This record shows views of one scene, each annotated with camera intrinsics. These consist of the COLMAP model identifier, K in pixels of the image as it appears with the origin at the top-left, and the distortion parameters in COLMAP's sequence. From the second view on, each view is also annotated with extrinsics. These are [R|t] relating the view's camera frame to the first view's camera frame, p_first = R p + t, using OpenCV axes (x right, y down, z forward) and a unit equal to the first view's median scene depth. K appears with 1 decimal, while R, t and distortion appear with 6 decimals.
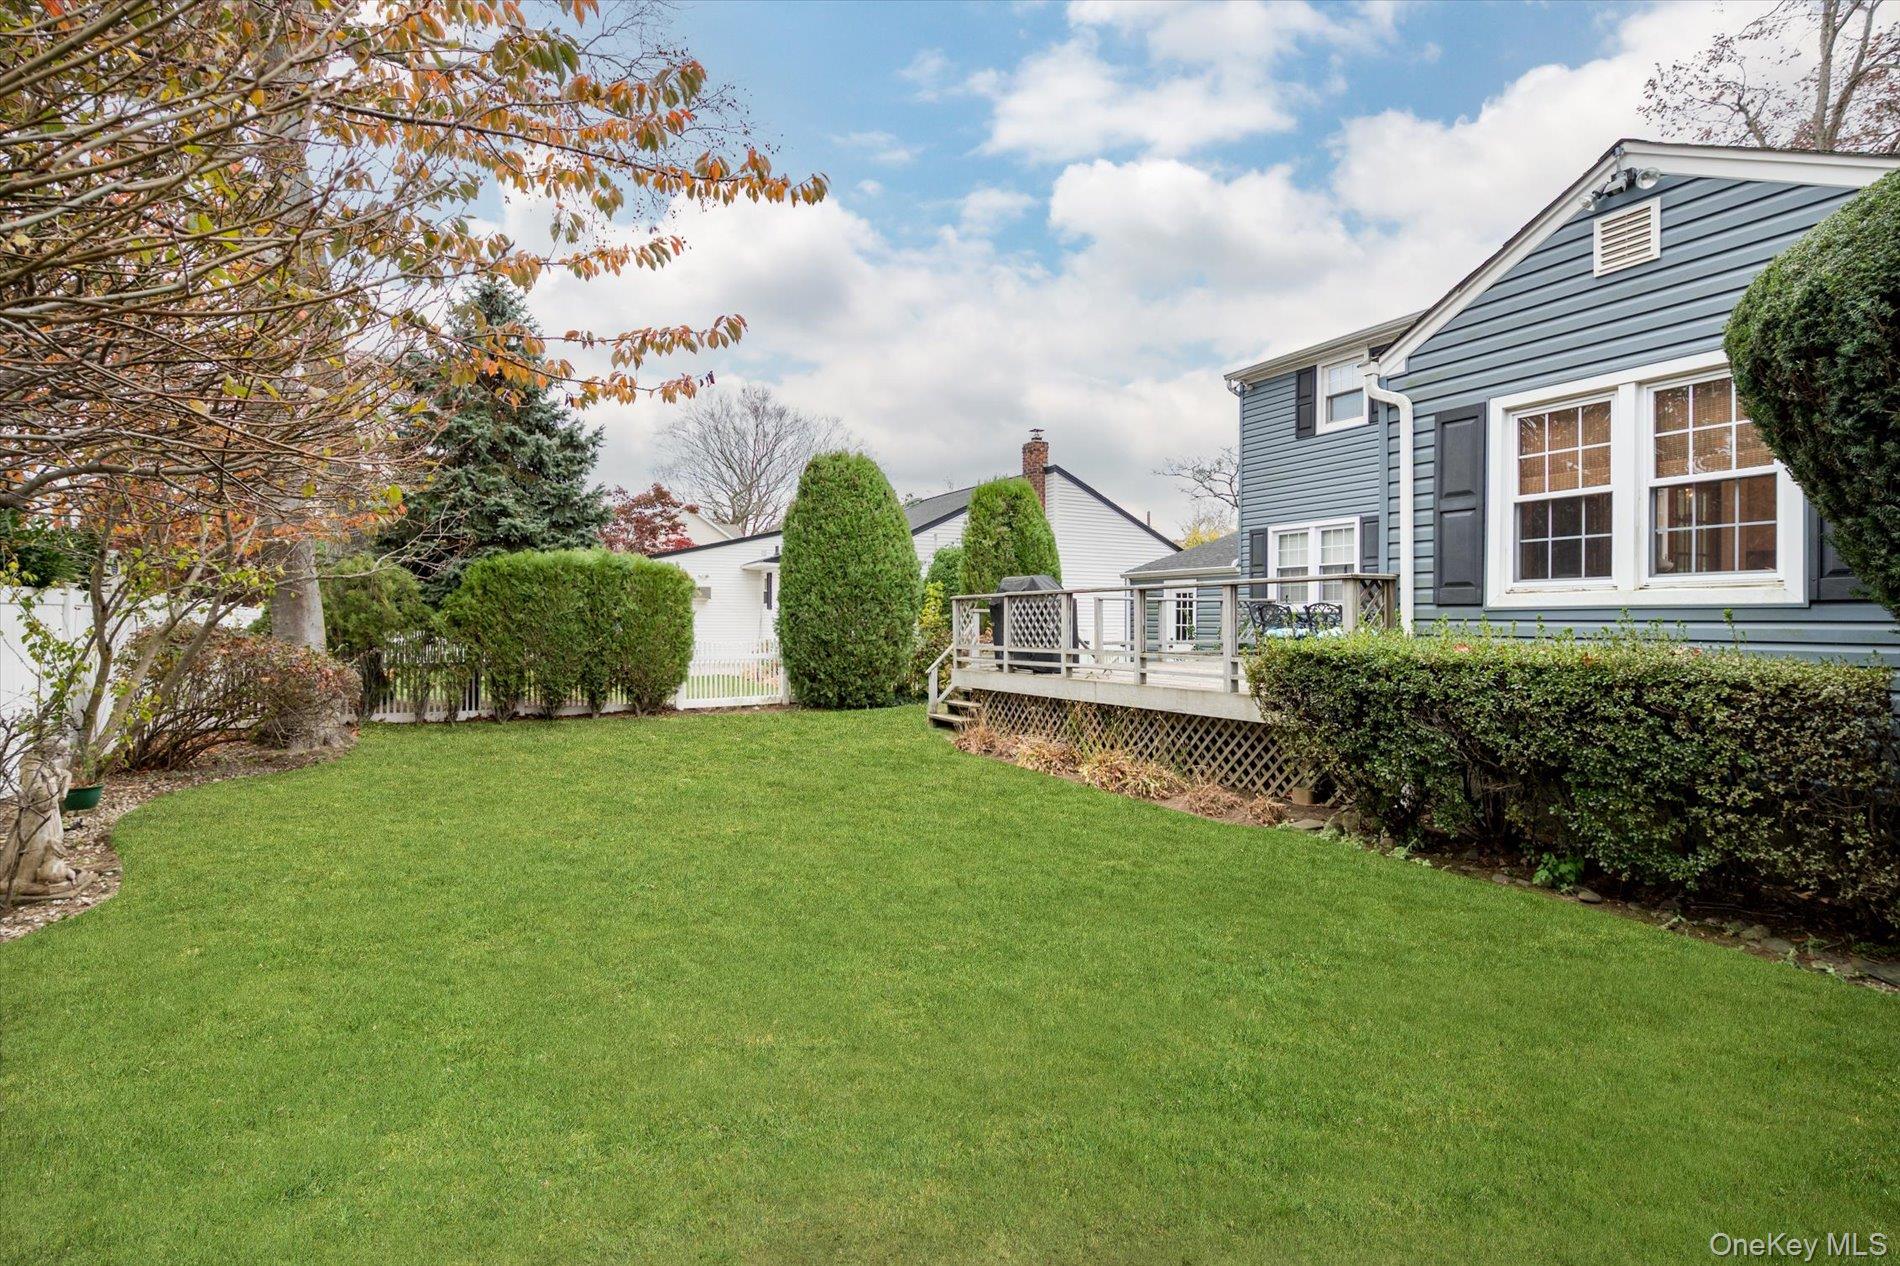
lens RADIAL K [[910.5, 0, 950.0], [0, 910.5, 633.0], [0, 0, 1]] dist [-0.000343, -0.000031]
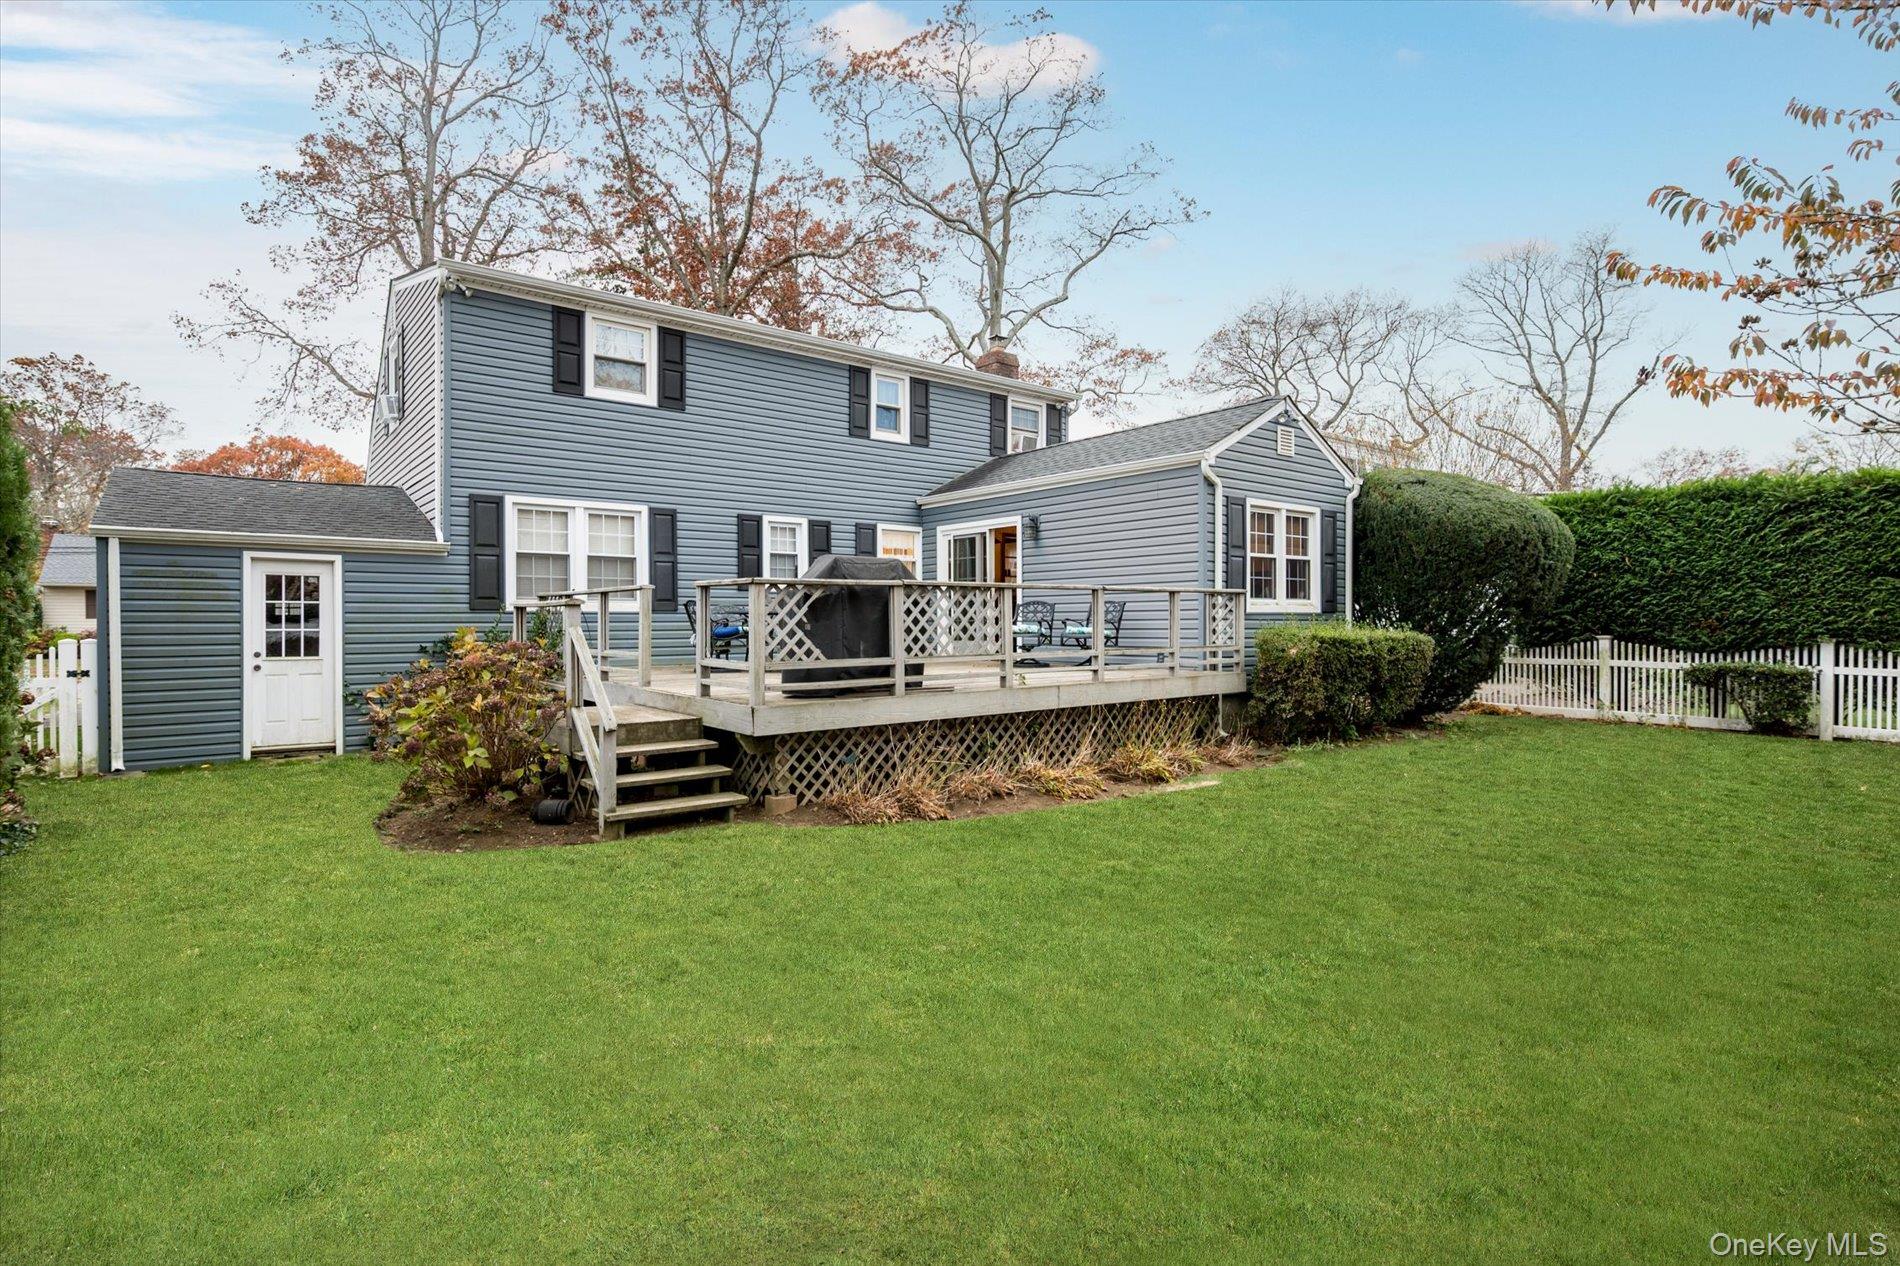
lens RADIAL K [[910.5, 0, 950.0], [0, 910.5, 633.0], [0, 0, 1]] dist [-0.000343, -0.000031]
pose [[-0.177652, -0.016800, 0.983950, -0.625491], [0.018093, 0.999630, 0.020334, -0.018508], [-0.983927, 0.021415, -0.177282, 1.092056]]
